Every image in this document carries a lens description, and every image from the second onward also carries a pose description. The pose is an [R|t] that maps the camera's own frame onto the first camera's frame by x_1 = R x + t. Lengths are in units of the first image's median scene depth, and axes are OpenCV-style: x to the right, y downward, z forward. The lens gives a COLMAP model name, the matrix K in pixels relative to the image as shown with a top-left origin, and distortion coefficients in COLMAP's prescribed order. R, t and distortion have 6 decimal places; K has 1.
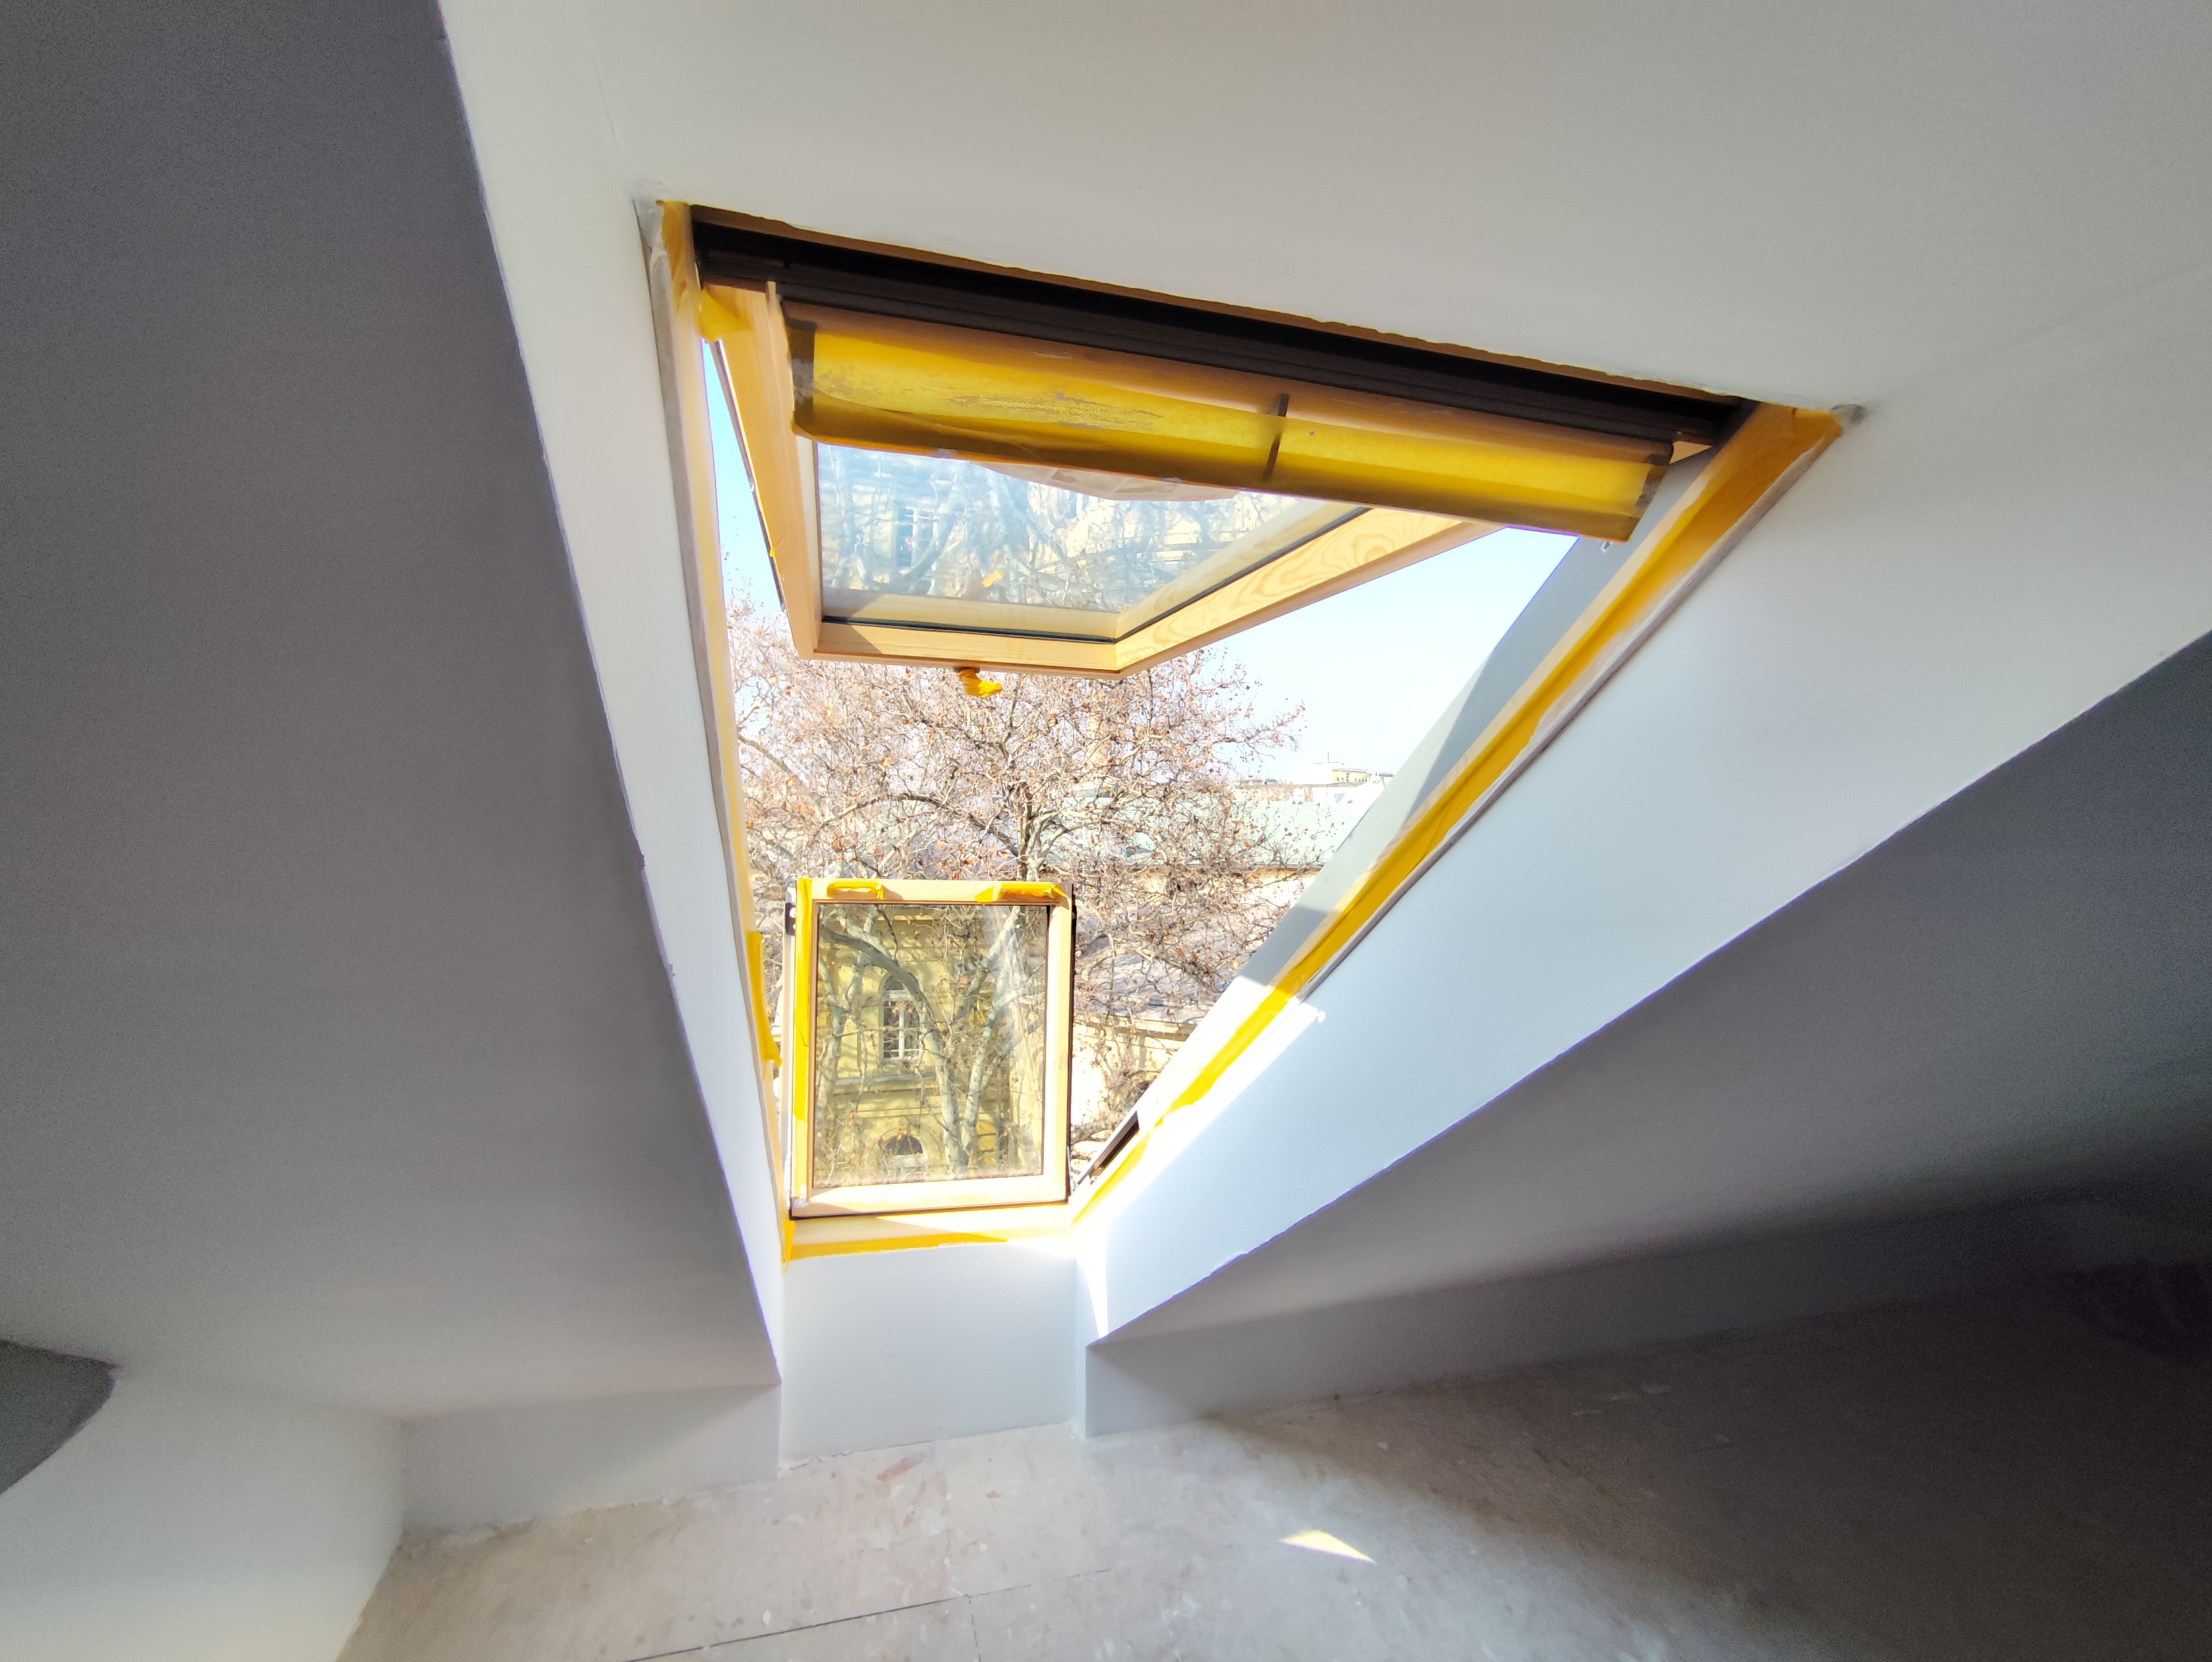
lens RADIAL K [[1023.1, 0, 1134.3], [0, 1023.1, 826.4], [0, 0, 1]] dist [-0.034189, 0.020853]
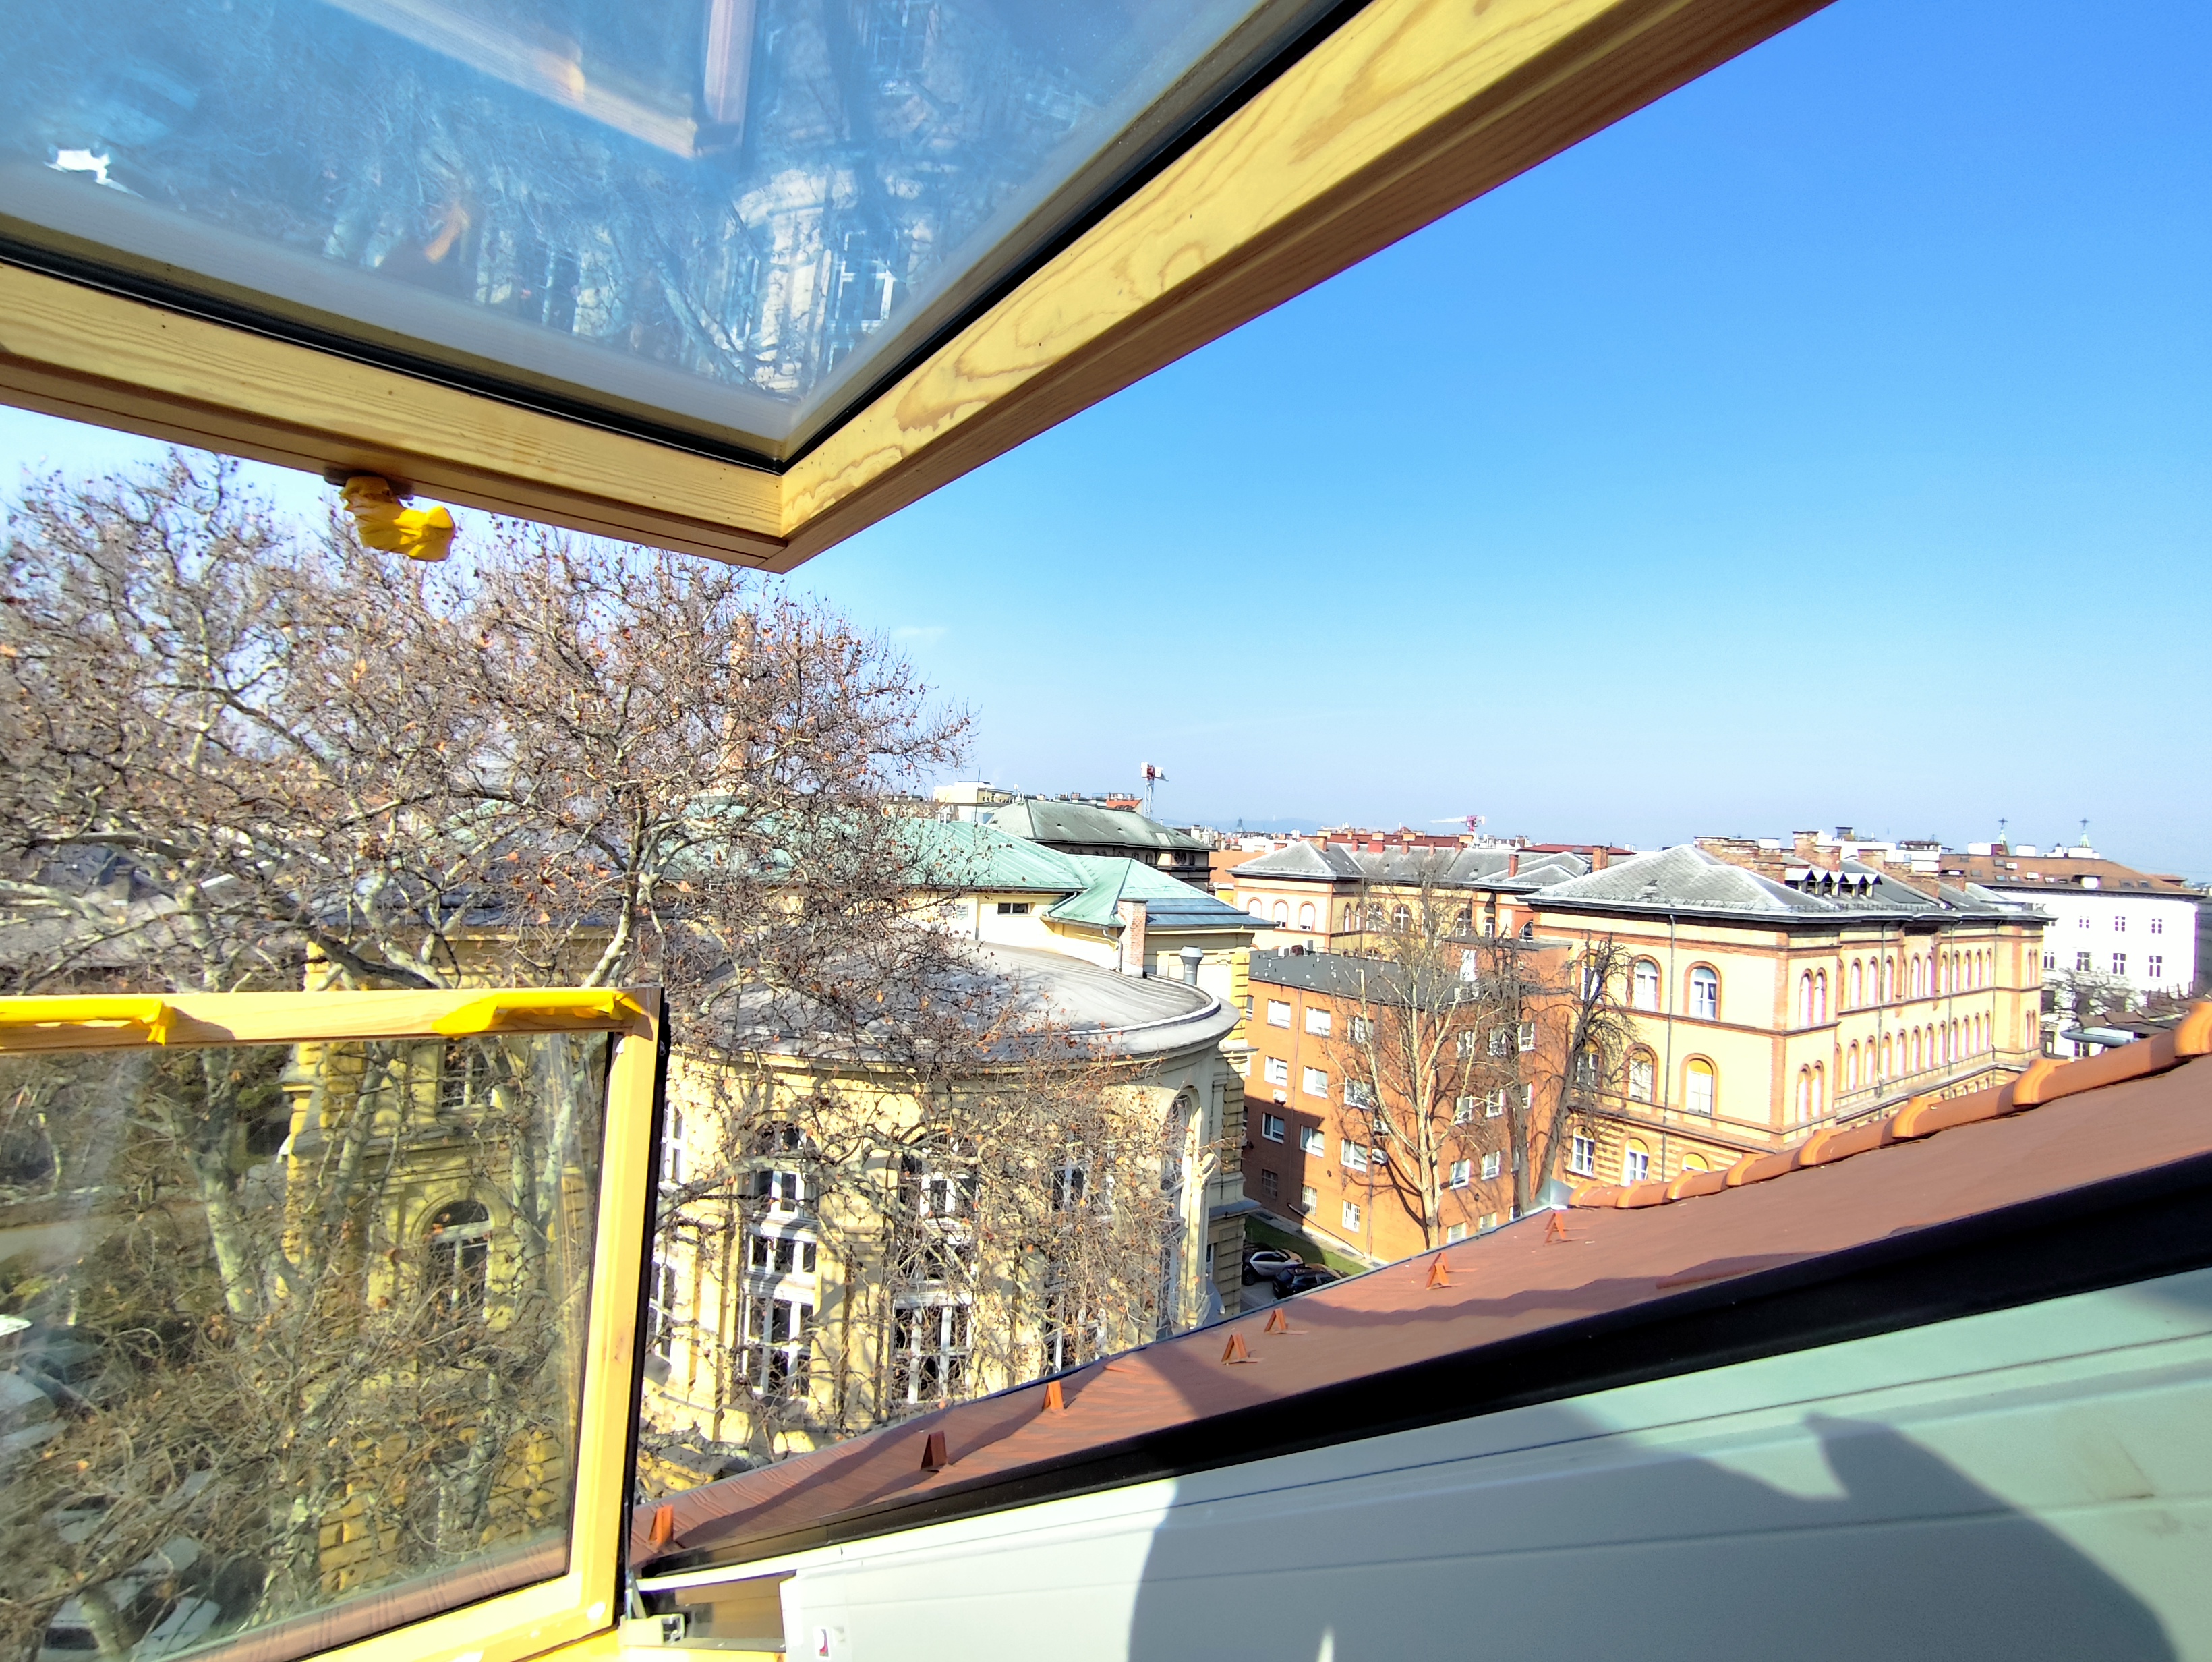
lens RADIAL K [[1008.5, 0, 1101.5], [0, 1008.5, 822.6], [0, 0, 1]] dist [-0.030121, 0.020014]
pose [[0.948554, 0.045348, 0.313351, -0.002331], [-0.038684, 0.998874, -0.027454, -0.002970], [-0.314243, 0.013919, 0.949241, 0.077972]]
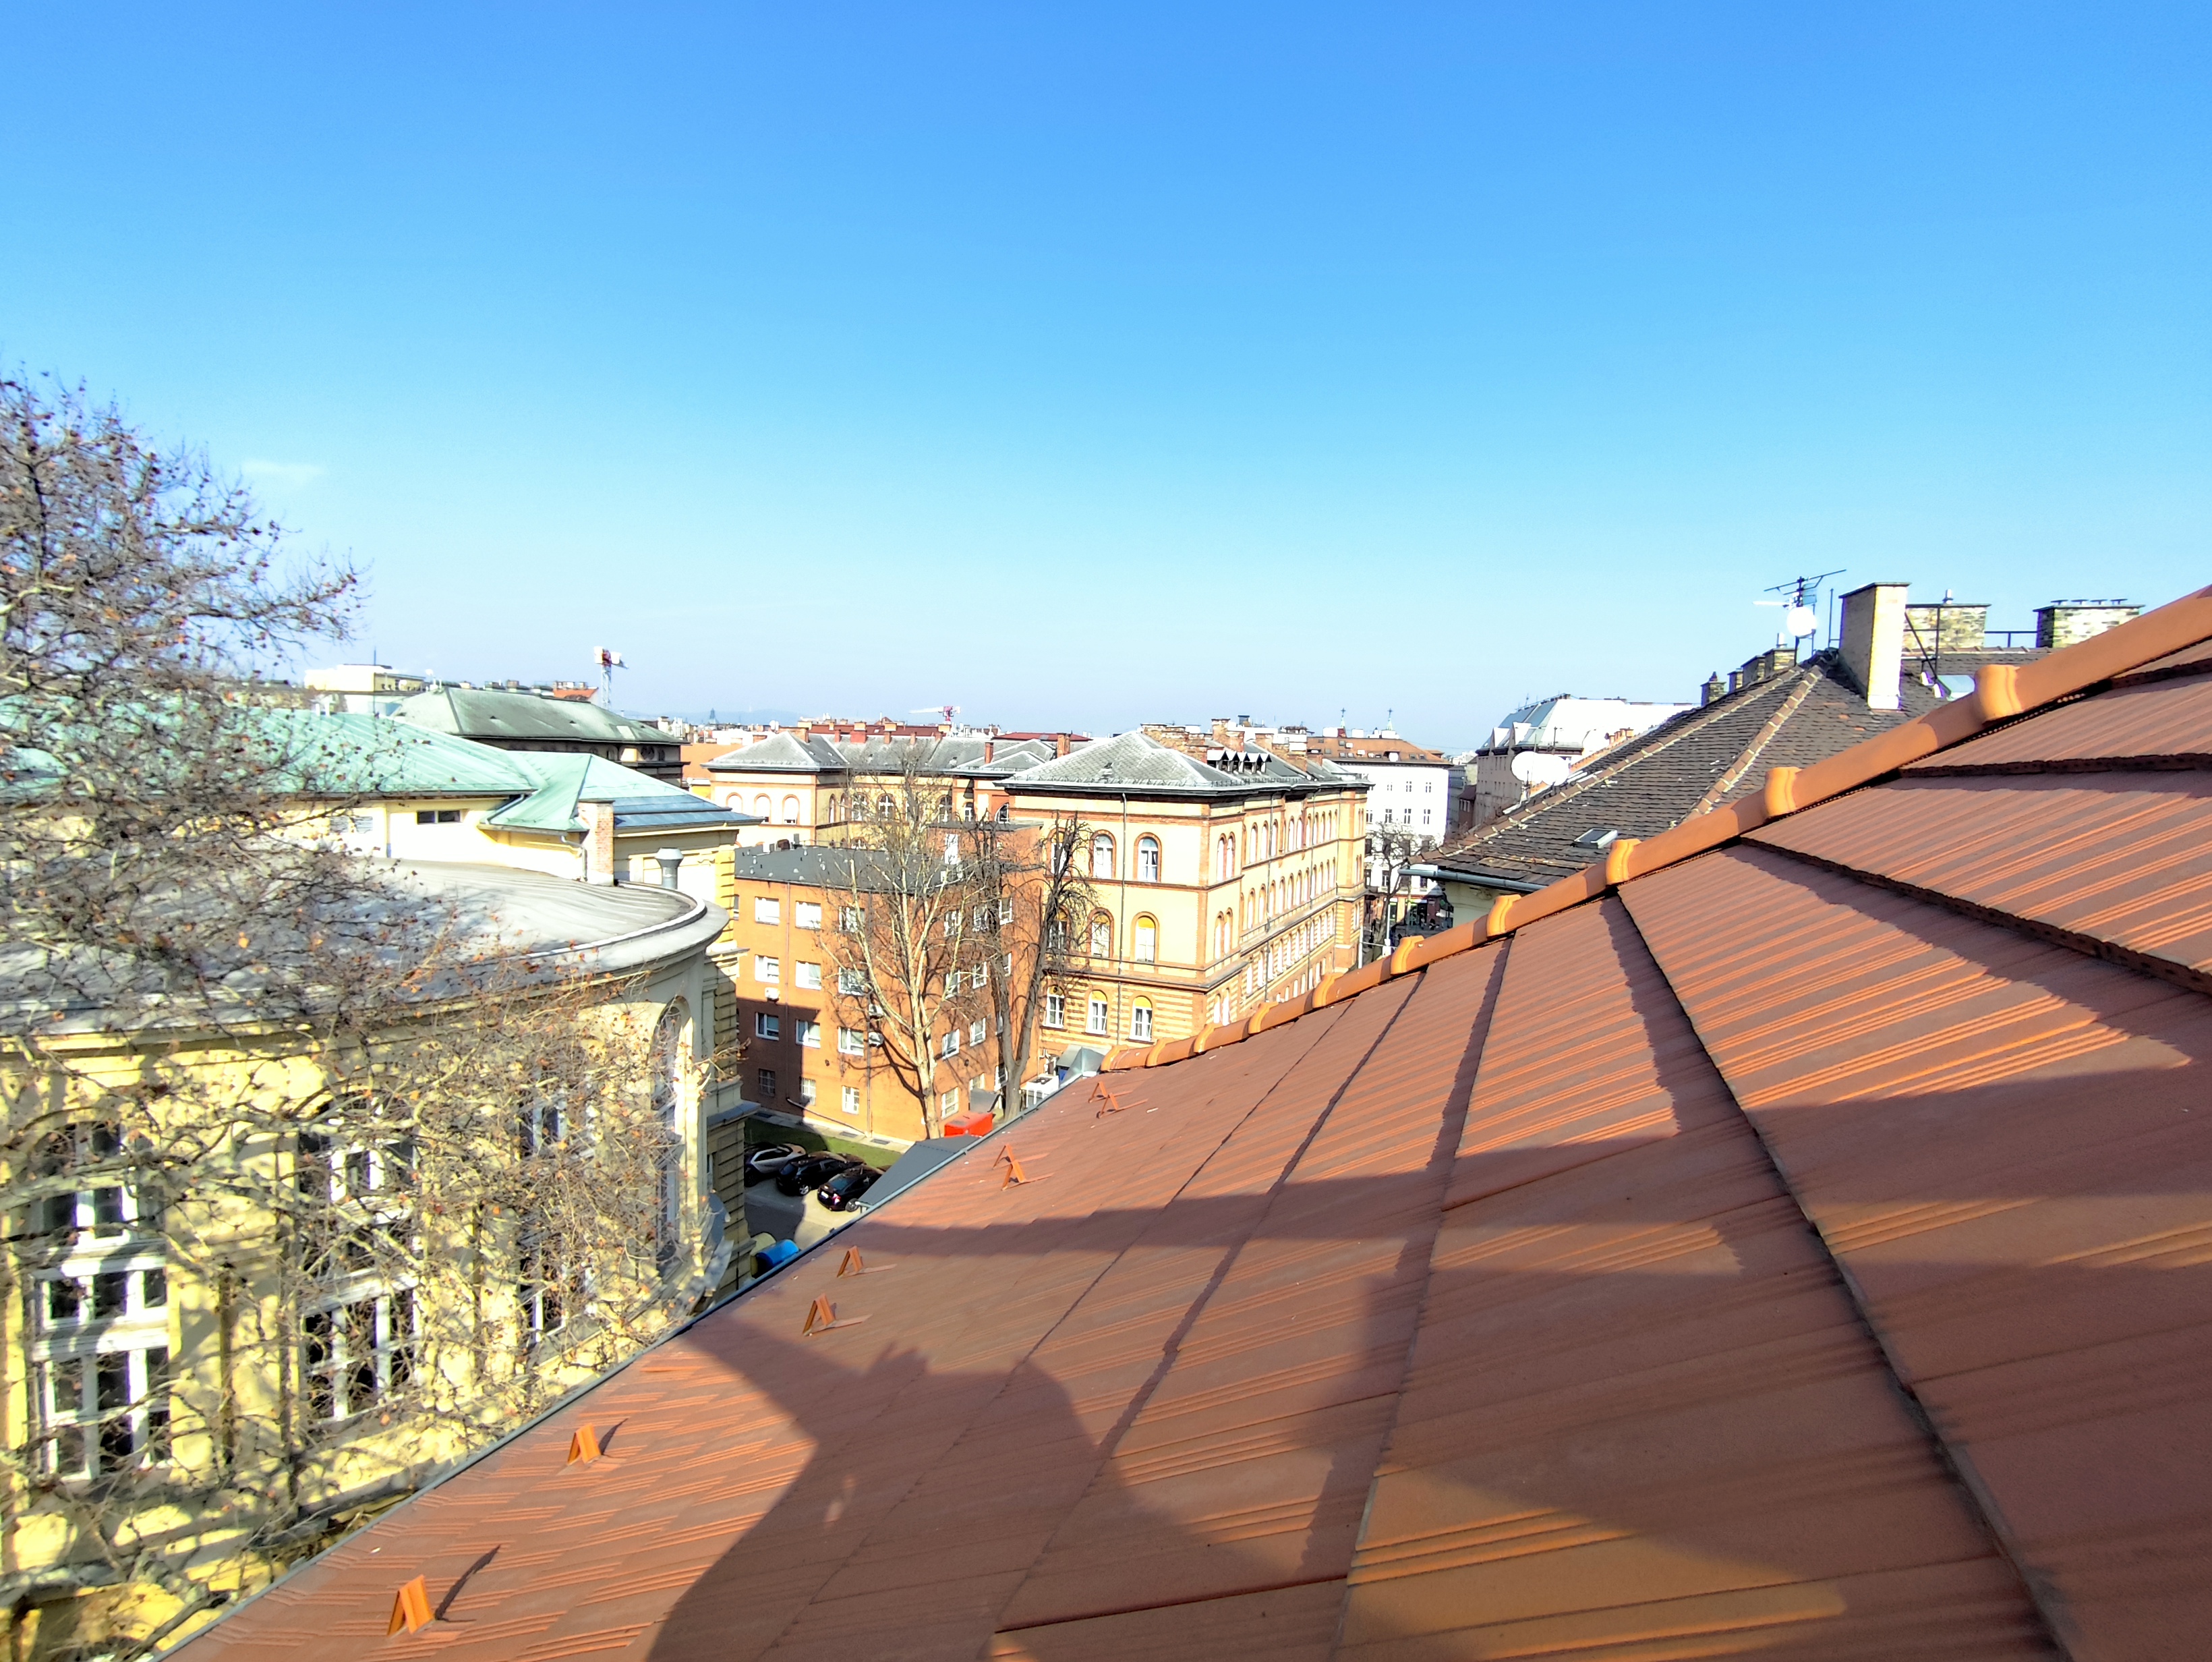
lens RADIAL K [[1010.6, 0, 1094.4], [0, 1010.6, 829.3], [0, 0, 1]] dist [-0.028773, 0.020263]
pose [[0.685201, -0.040493, 0.727228, 0.002909], [-0.018118, 0.997197, 0.072596, -0.000709], [-0.728129, -0.062919, 0.682546, 0.107944]]
